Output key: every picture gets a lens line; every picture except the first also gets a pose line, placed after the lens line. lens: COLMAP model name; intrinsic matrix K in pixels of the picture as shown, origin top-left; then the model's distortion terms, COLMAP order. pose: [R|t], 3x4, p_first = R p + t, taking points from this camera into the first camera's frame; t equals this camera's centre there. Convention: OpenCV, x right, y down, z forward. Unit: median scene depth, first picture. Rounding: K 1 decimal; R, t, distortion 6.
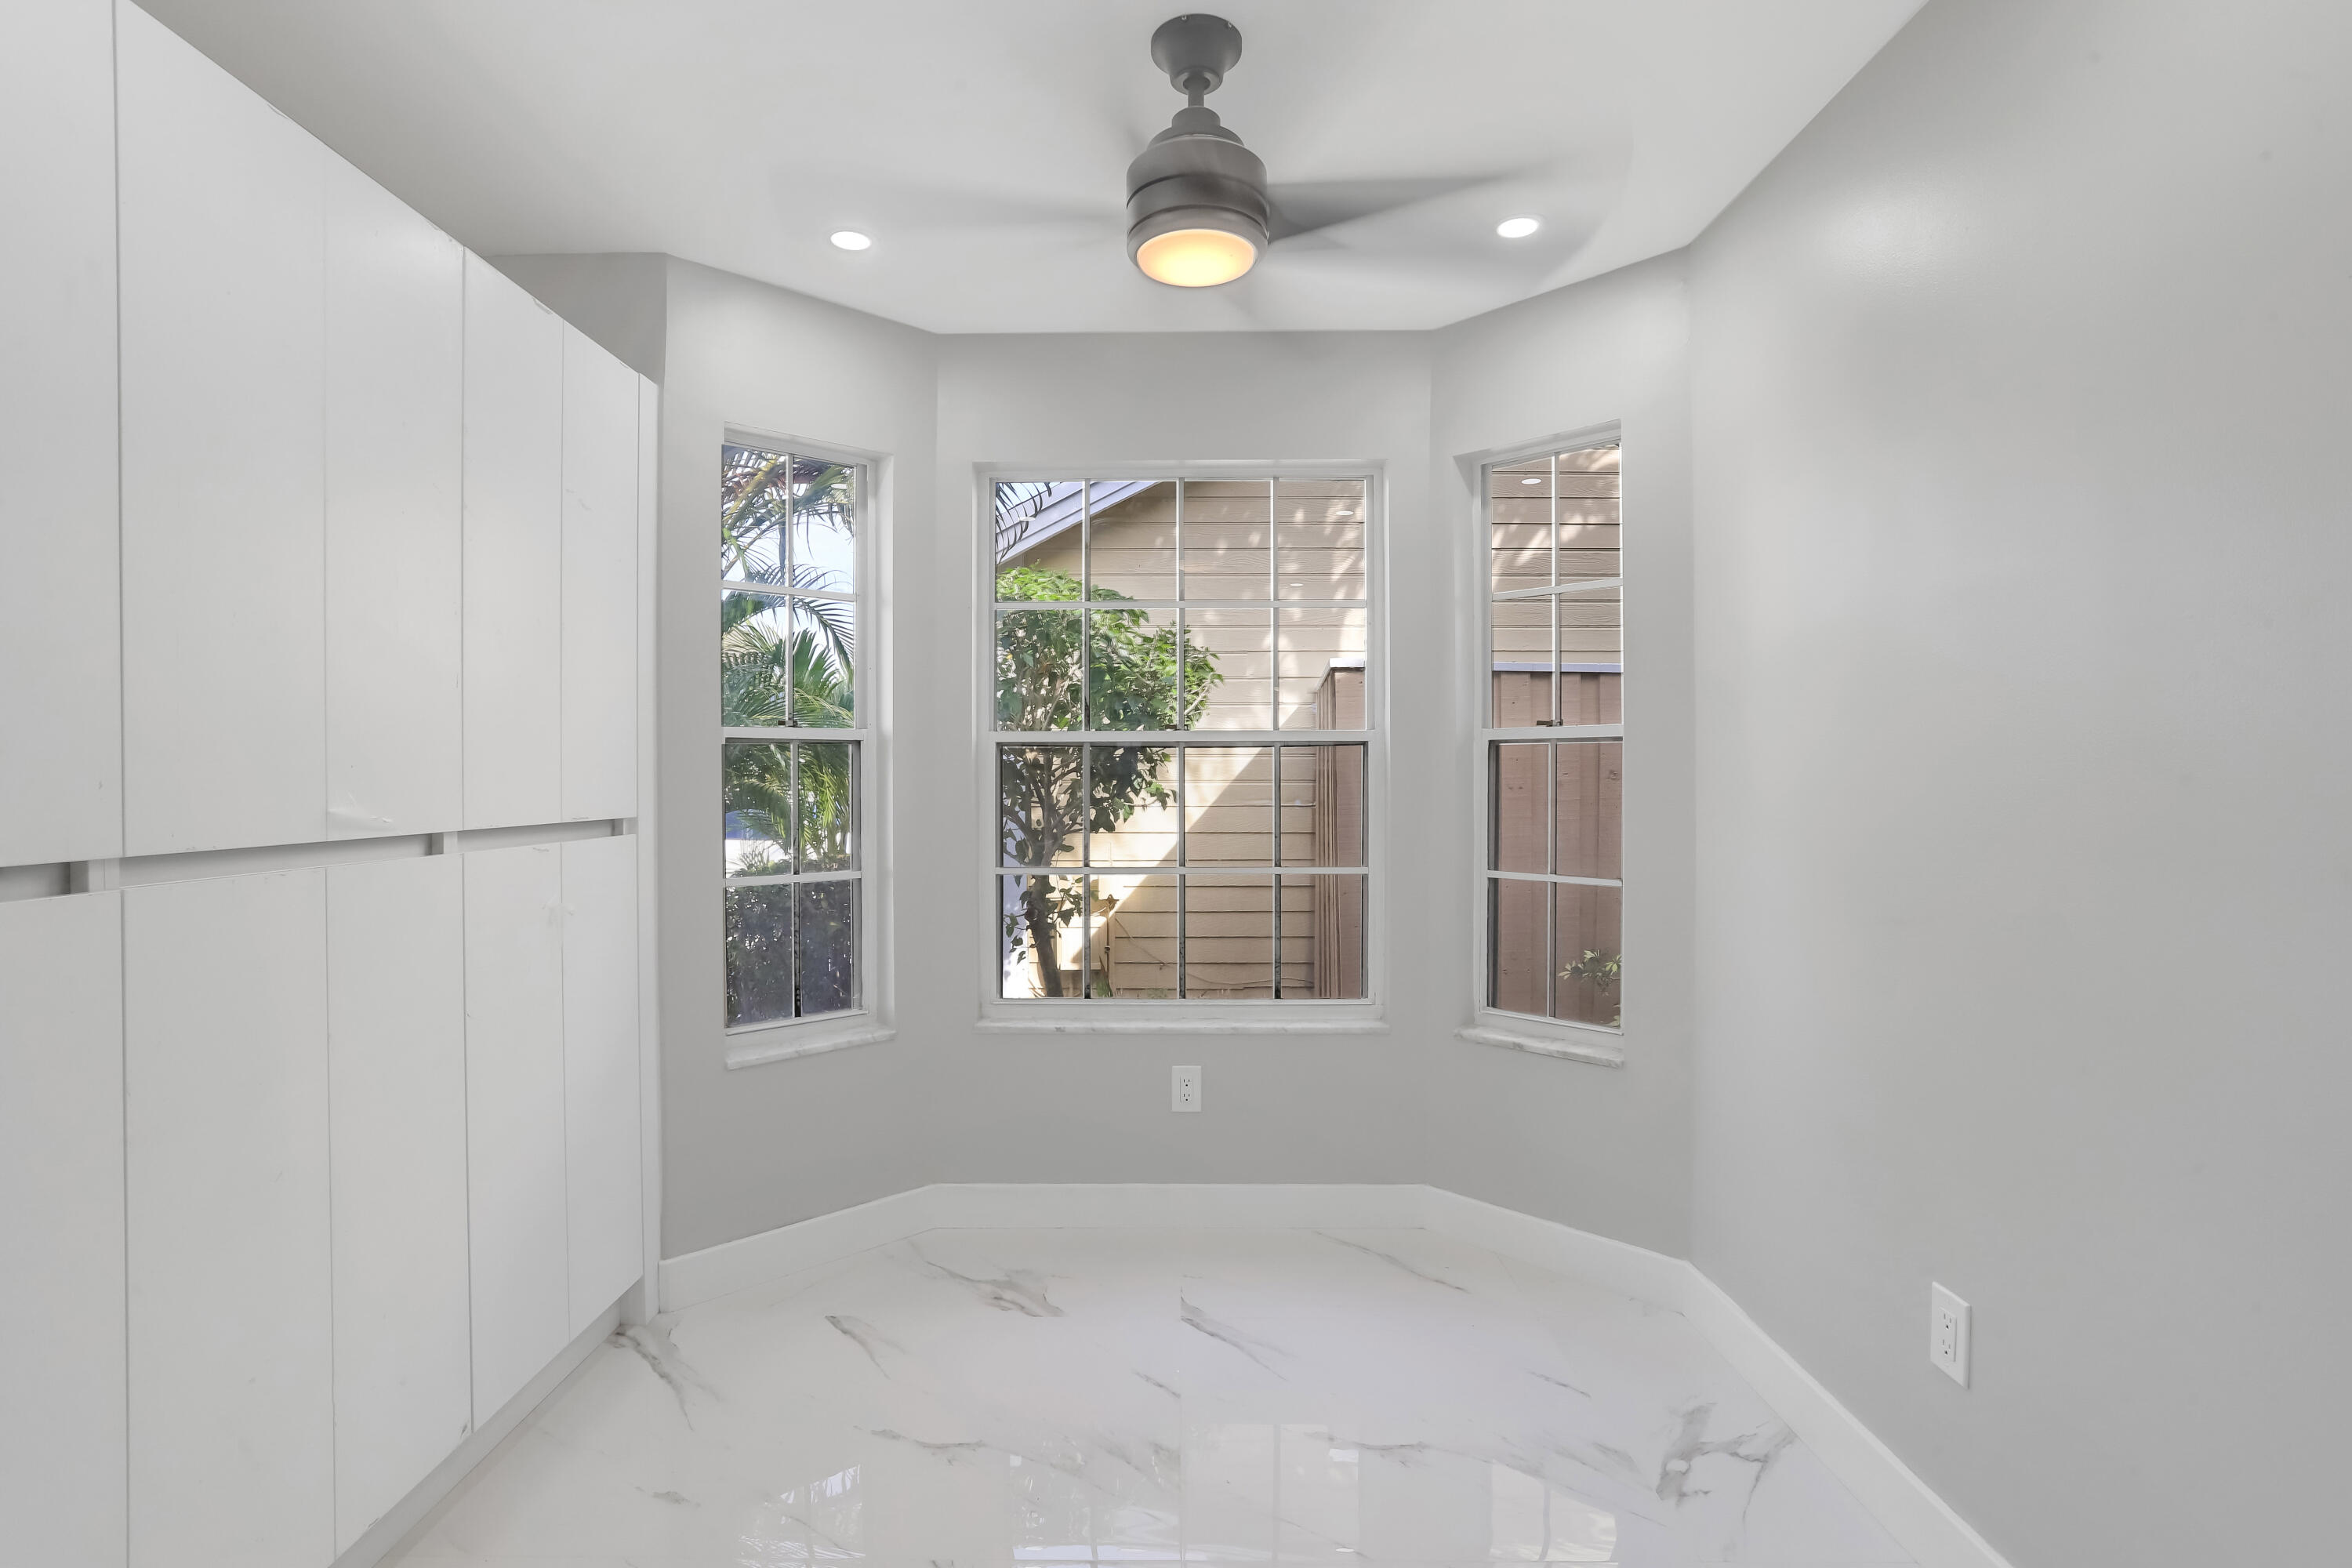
lens RADIAL K [[1139.0, 0, 1166.0], [0, 1139.0, 777.7], [0, 0, 1]] dist [-0.068460, 0.041284]
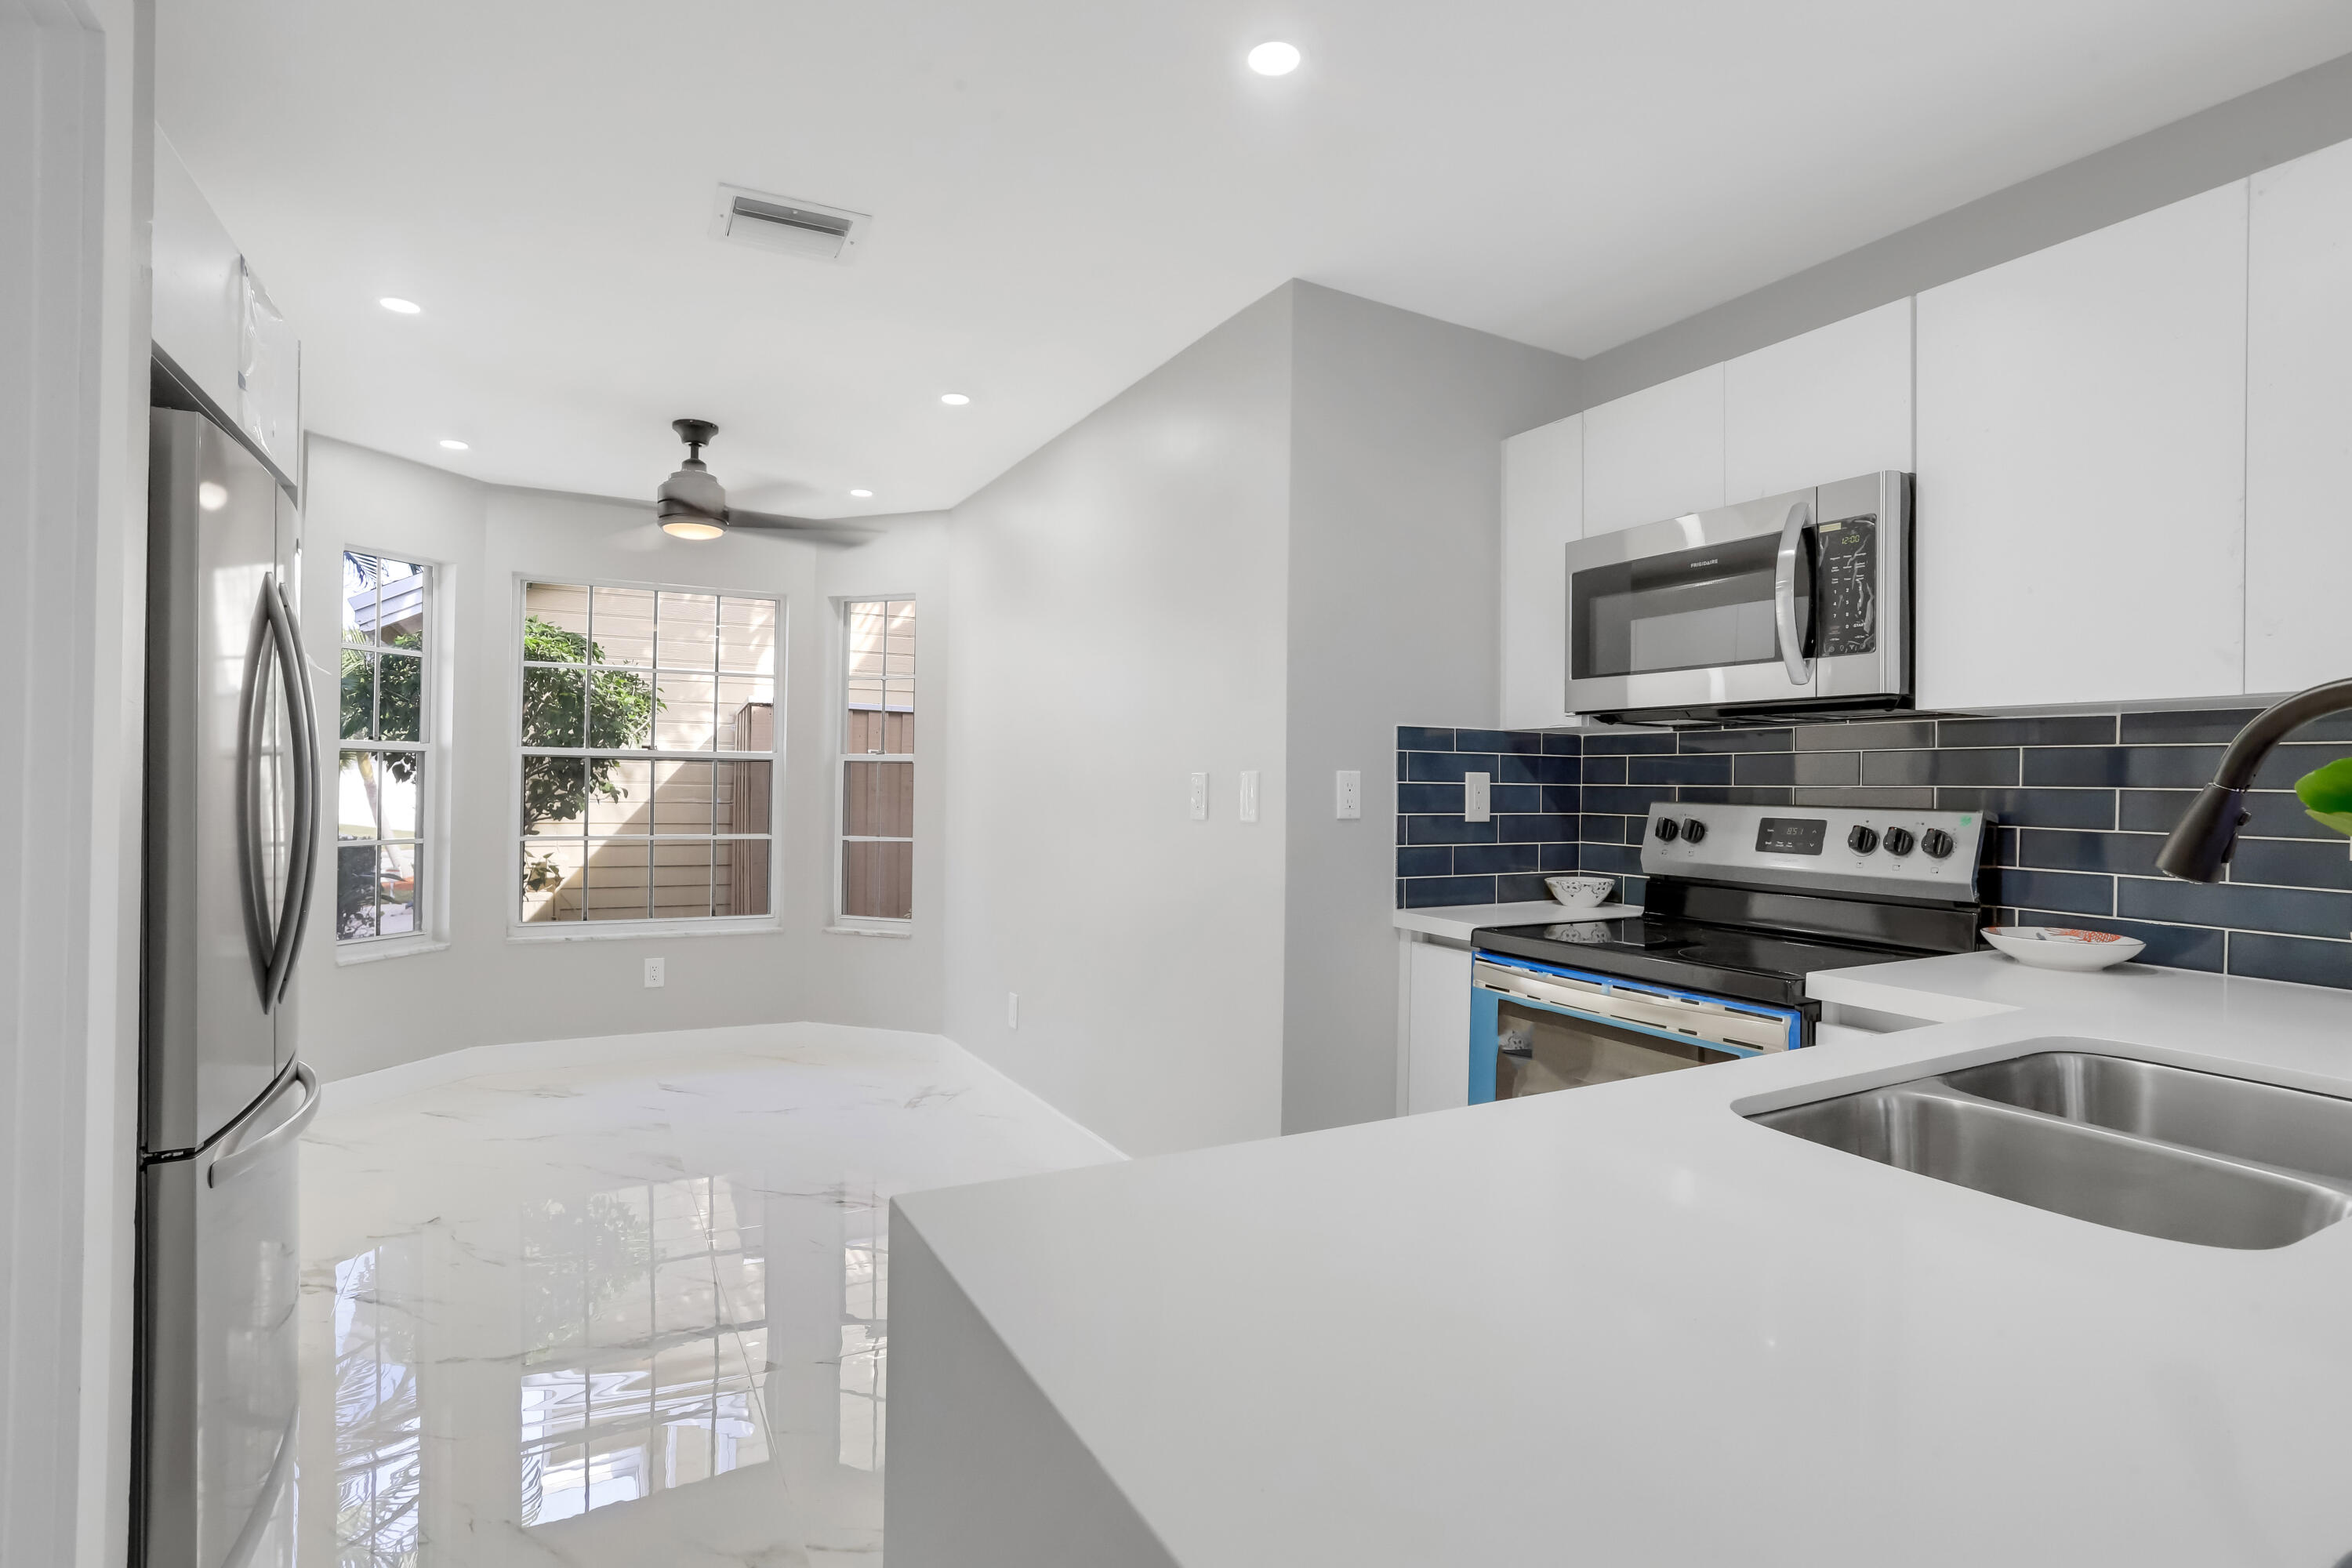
lens RADIAL K [[1139.0, 0, 1166.0], [0, 1139.0, 777.7], [0, 0, 1]] dist [-0.068460, 0.041284]
pose [[0.875080, 0.017600, 0.483659, -0.123683], [-0.014826, 0.999844, -0.009560, 0.002261], [-0.483752, 0.001195, 0.875205, -0.757755]]
